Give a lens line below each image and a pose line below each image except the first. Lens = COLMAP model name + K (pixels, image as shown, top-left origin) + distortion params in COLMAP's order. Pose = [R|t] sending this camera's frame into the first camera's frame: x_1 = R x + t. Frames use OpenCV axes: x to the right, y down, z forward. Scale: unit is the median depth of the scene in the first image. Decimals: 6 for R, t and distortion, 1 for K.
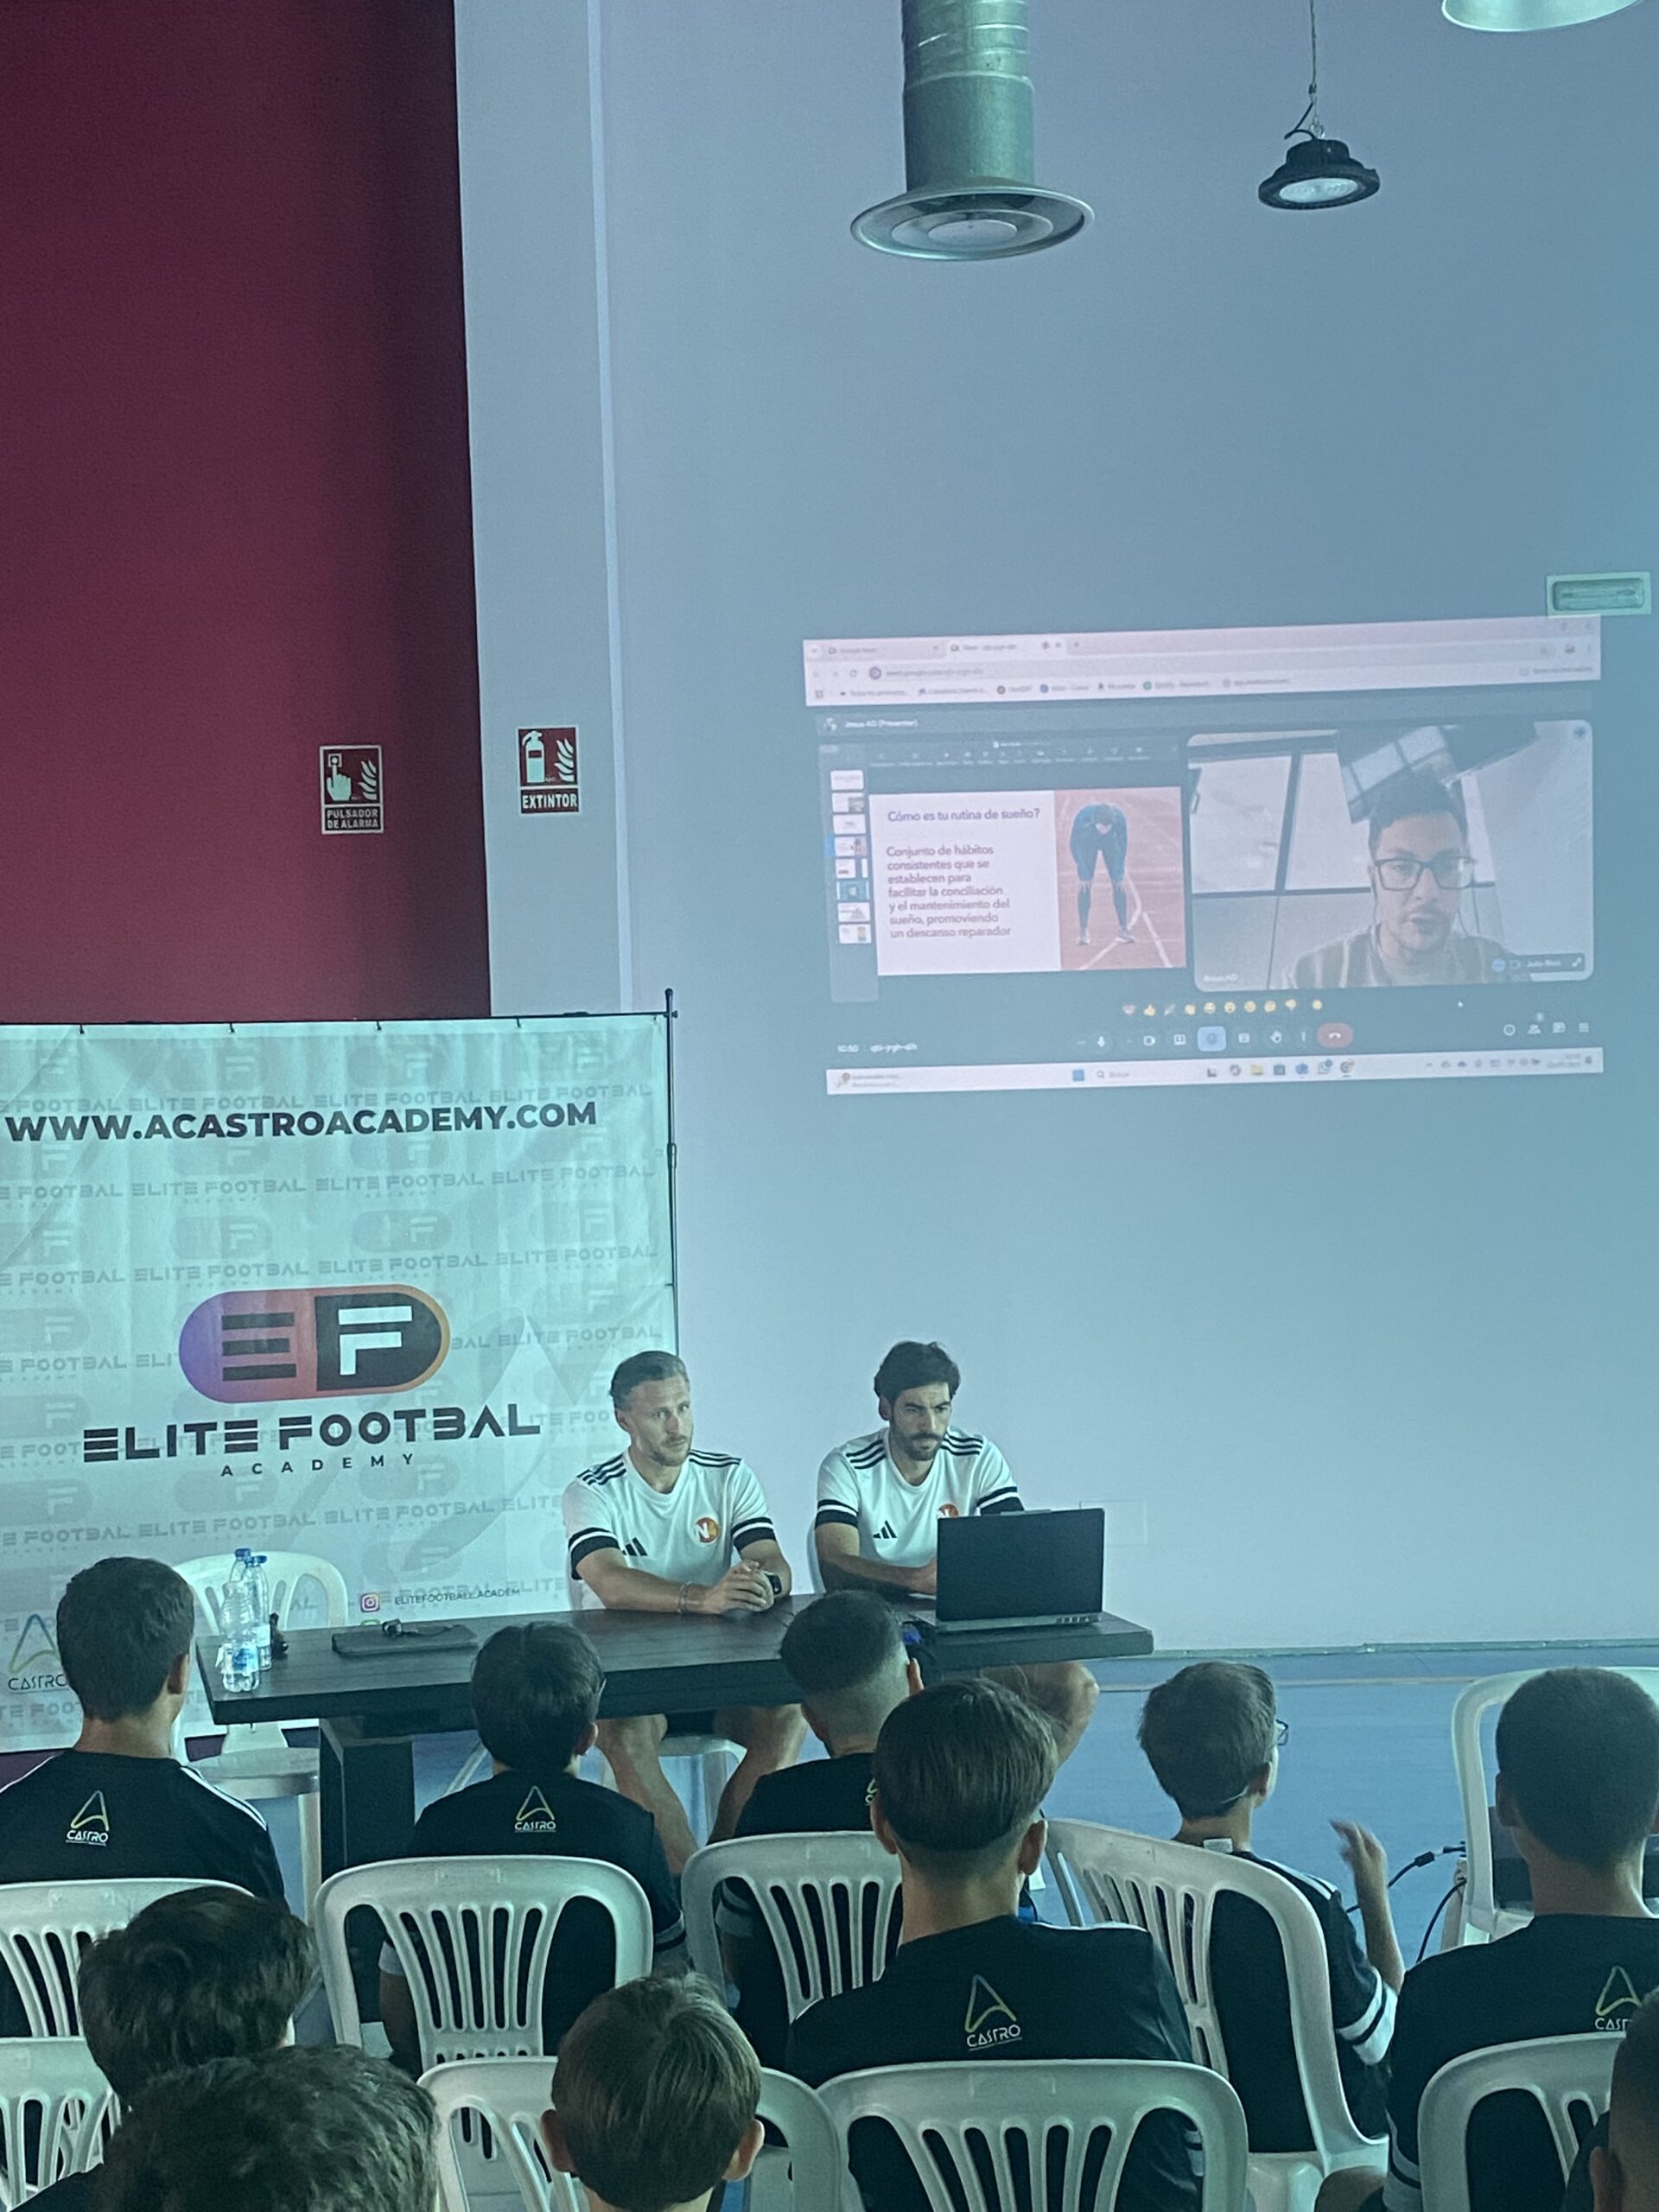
lens RADIAL K [[3166.1, 0, 829.0], [0, 3166.1, 1105.8], [0, 0, 1]] dist [0.090087, 0.000000]
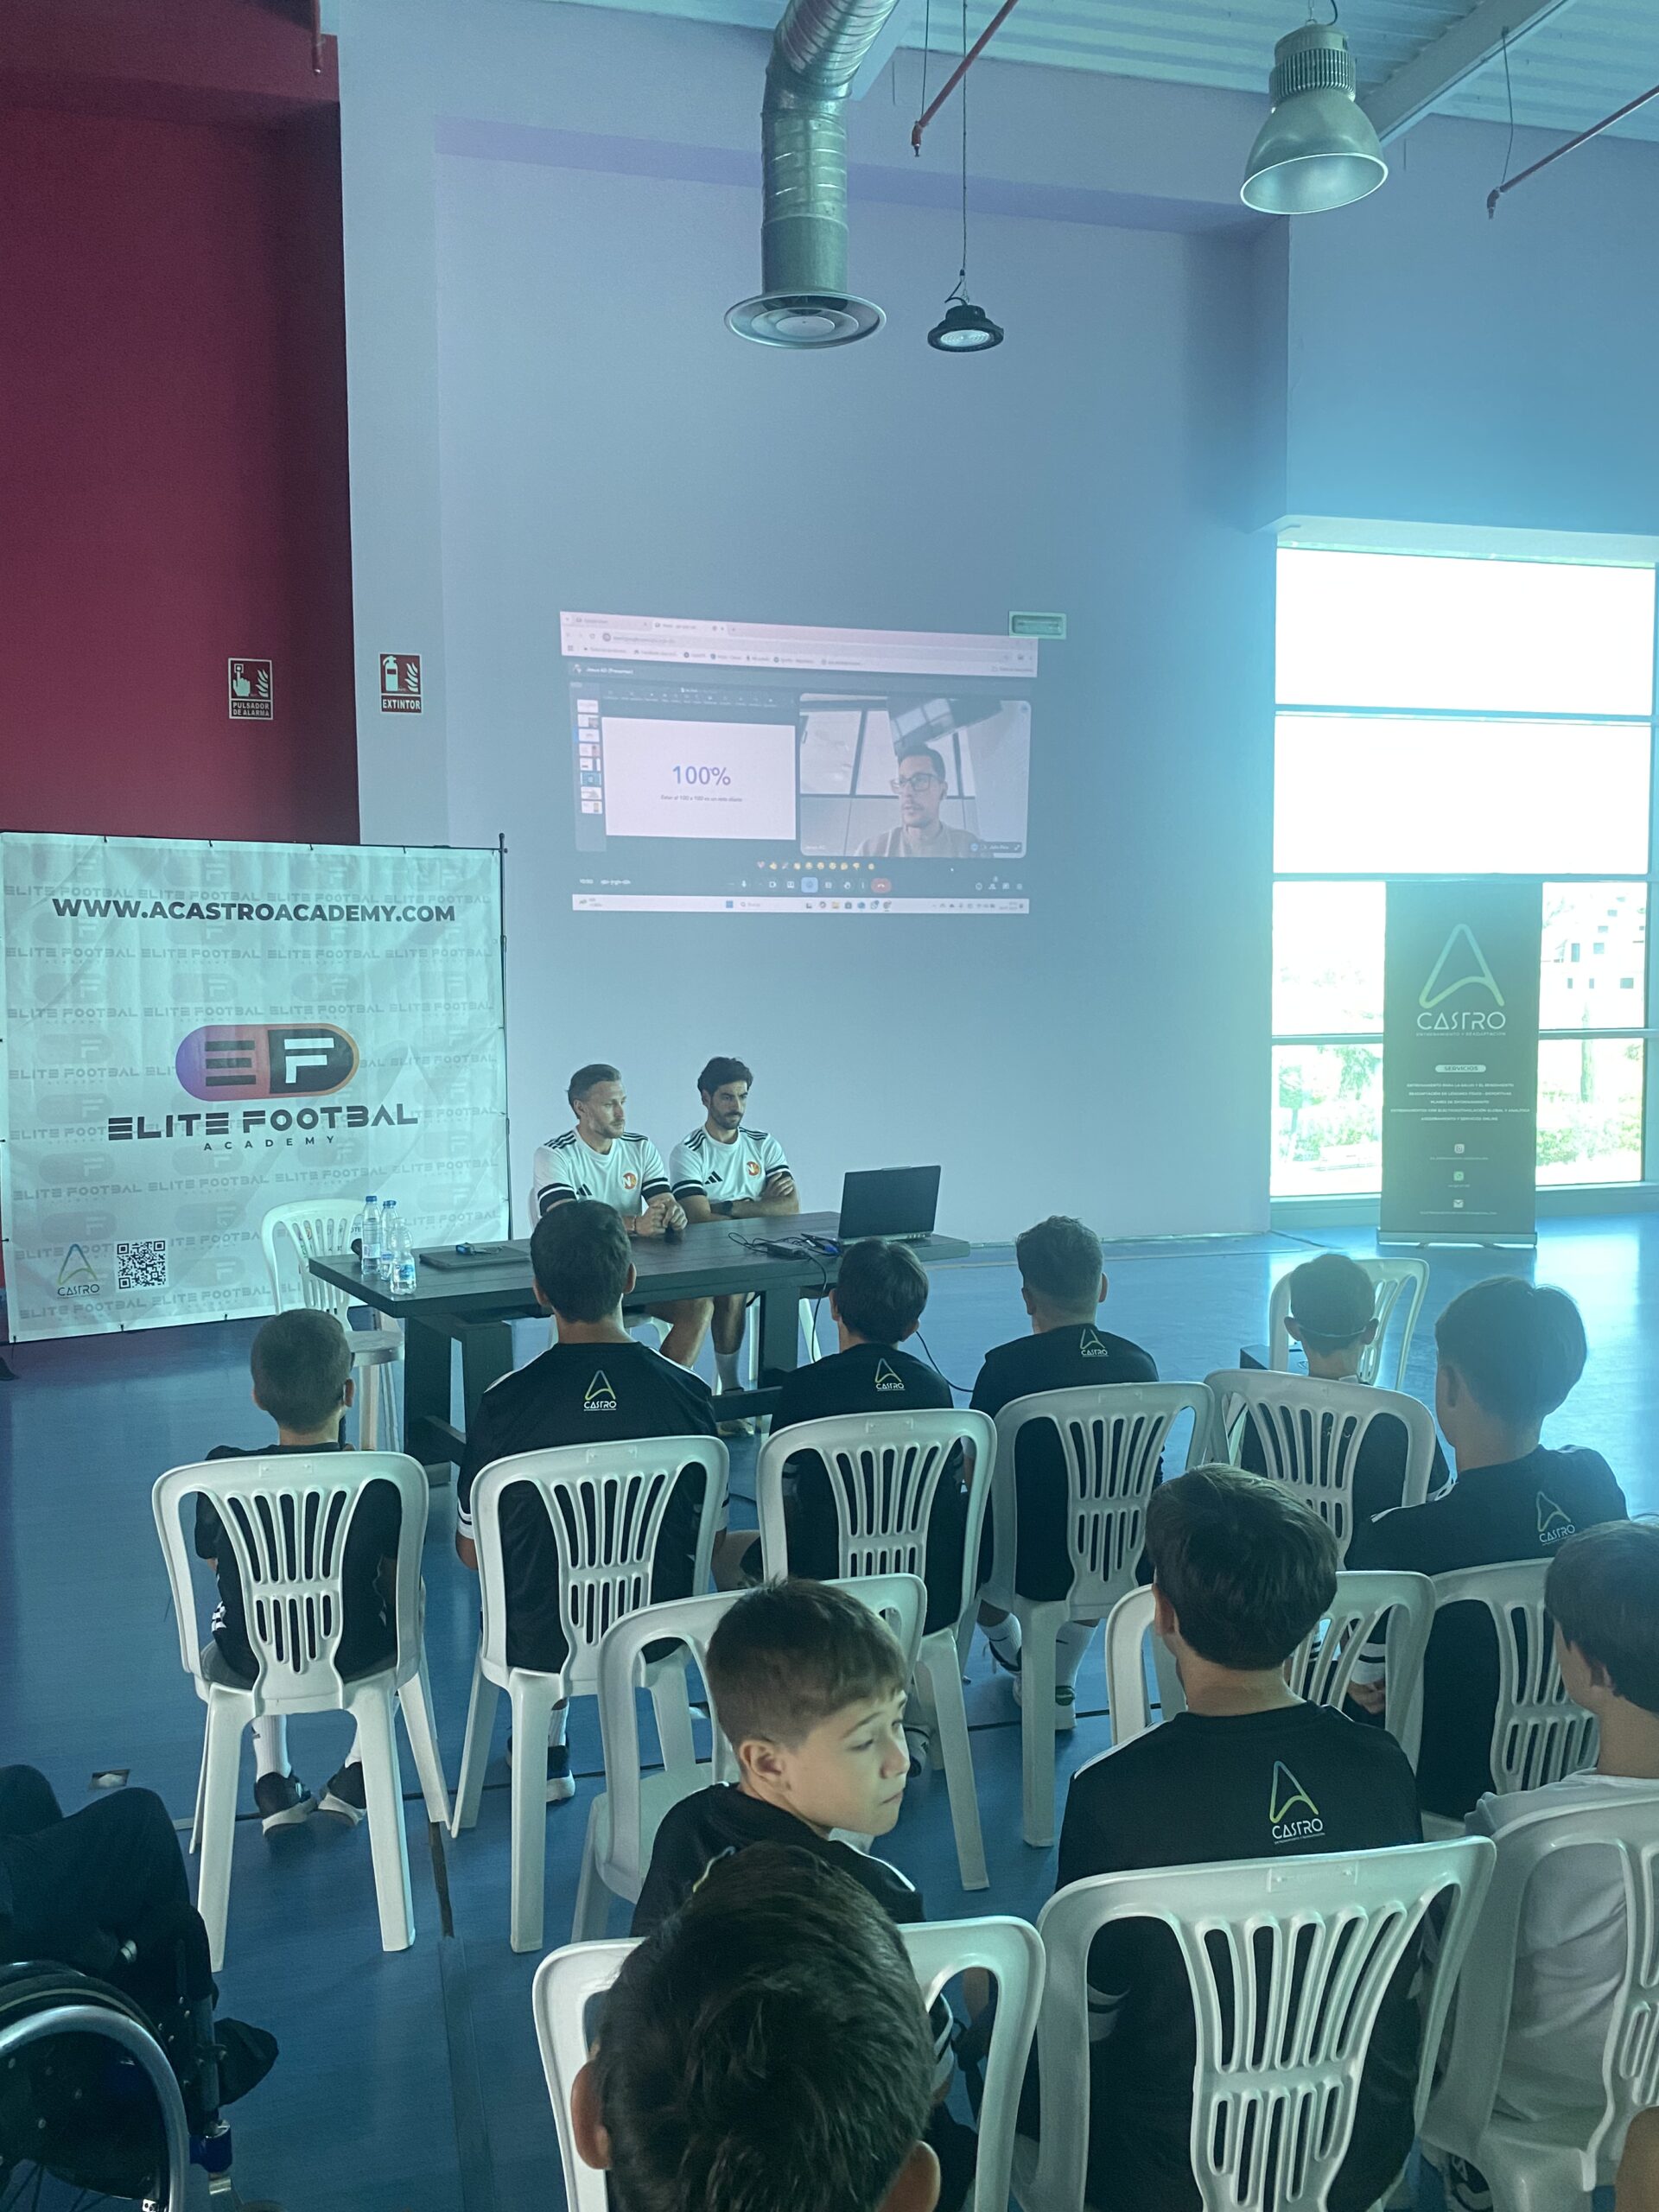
lens RADIAL K [[1821.2, 0, 832.4], [0, 1821.2, 1108.3], [0, 0, 1]] dist [0.046540, -0.049222]
pose [[0.960291, 0.007244, 0.278906, -0.142767], [-0.031815, 0.995985, 0.083673, 0.016265], [-0.277180, -0.089223, 0.956666, 0.106603]]
